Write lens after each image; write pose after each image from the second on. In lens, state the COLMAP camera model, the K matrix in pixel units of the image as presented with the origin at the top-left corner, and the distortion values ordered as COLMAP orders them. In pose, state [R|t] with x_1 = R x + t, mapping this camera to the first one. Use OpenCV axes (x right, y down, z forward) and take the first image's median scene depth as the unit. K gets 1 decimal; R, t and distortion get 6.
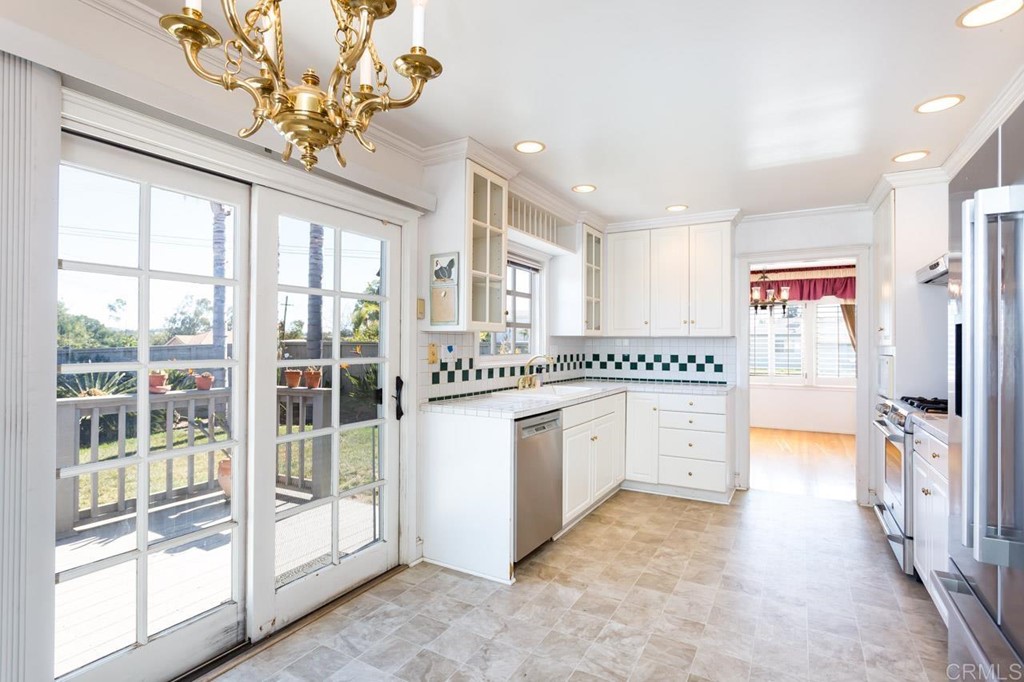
lens RADIAL K [[503.0, 0, 507.0], [0, 503.0, 340.7], [0, 0, 1]] dist [-0.011649, 0.004972]
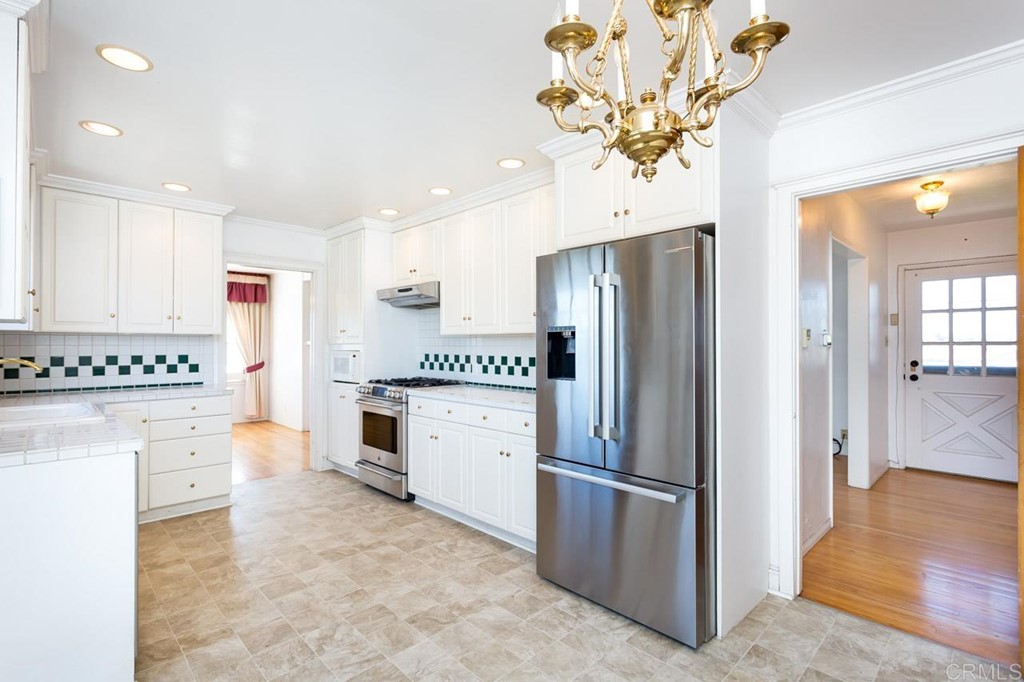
lens RADIAL K [[482.8, 0, 505.7], [0, 482.8, 342.1], [0, 0, 1]] dist [-0.002928, 0.001317]
pose [[0.275368, 0.001707, 0.961337, -0.304708], [-0.004381, 0.999990, -0.000521, 0.004460], [-0.961329, -0.004068, 0.275372, 0.210240]]
